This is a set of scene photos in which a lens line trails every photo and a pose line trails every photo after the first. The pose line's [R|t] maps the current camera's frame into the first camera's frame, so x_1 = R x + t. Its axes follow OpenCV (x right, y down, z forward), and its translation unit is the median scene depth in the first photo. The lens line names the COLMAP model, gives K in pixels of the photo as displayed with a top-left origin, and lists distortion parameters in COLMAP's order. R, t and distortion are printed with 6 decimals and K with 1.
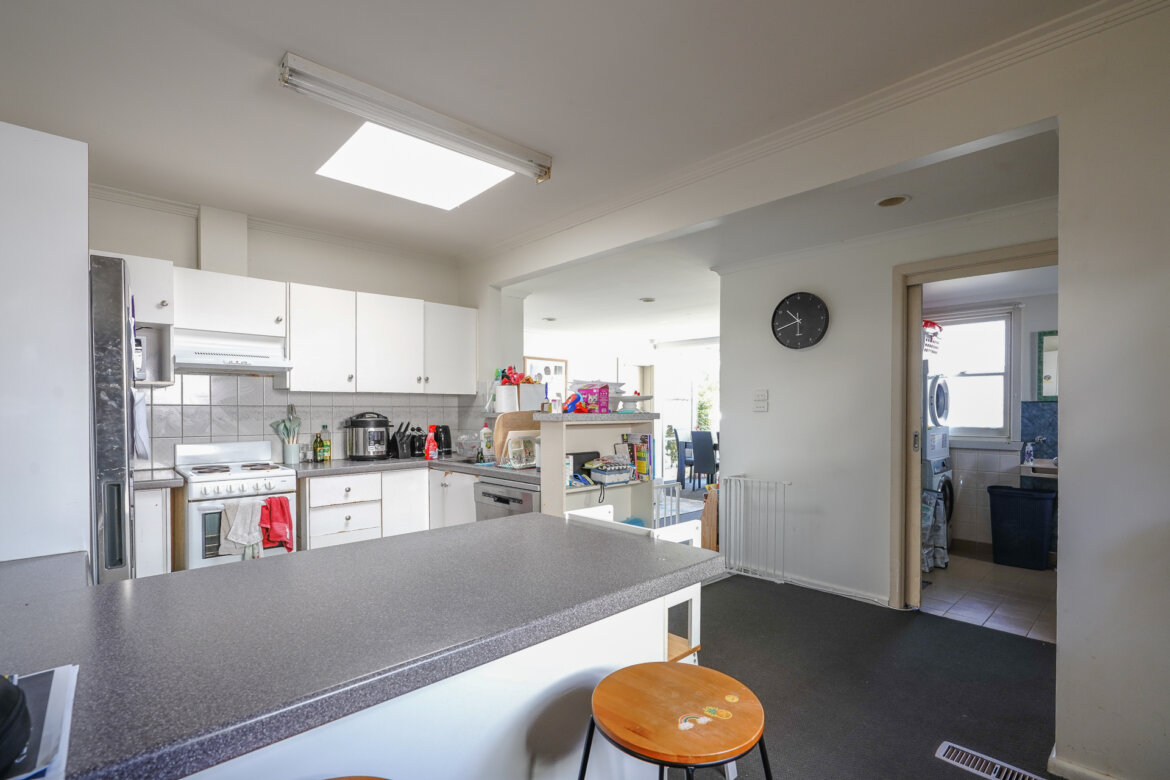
lens RADIAL K [[530.0, 0, 575.4], [0, 530.0, 416.9], [0, 0, 1]] dist [-0.017386, -0.000116]
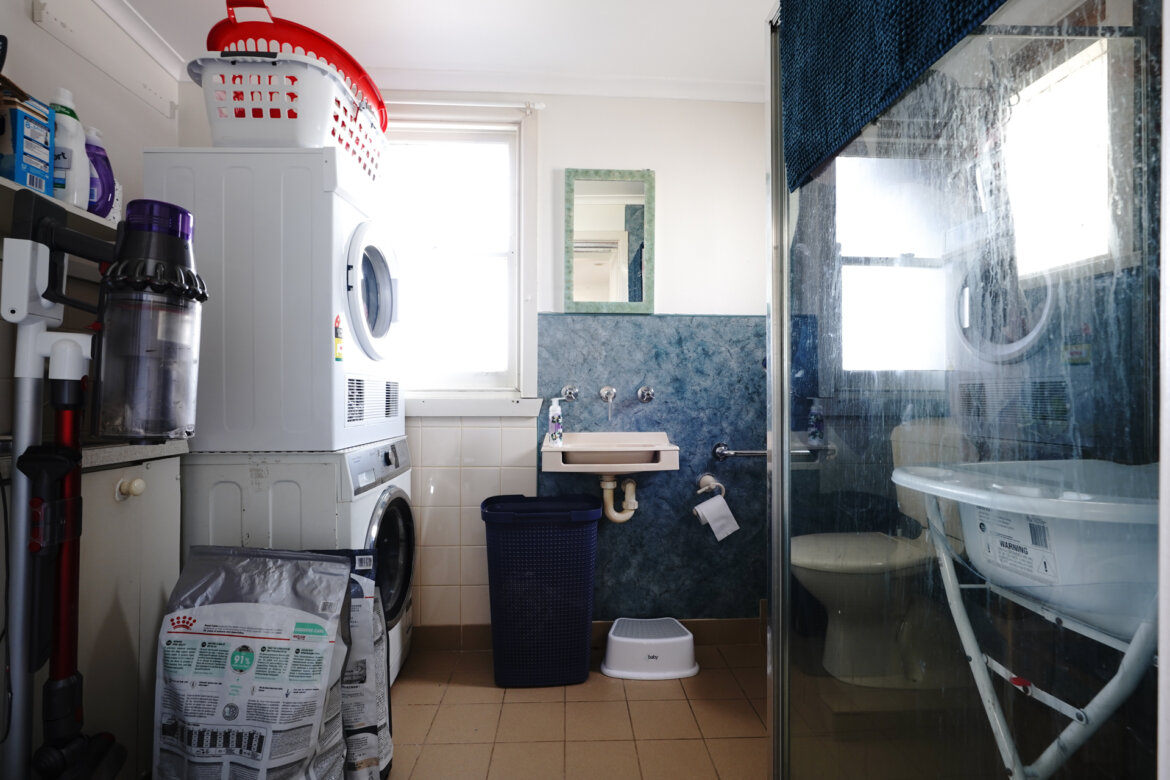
lens RADIAL K [[530.0, 0, 583.6], [0, 530.0, 389.7], [0, 0, 1]] dist [-0.017386, -0.000116]
pose [[0.637867, 0.010393, 0.770077, 0.520444], [0.009562, 0.999725, -0.021413, 0.051598], [-0.770088, 0.021022, 0.637592, 0.677332]]
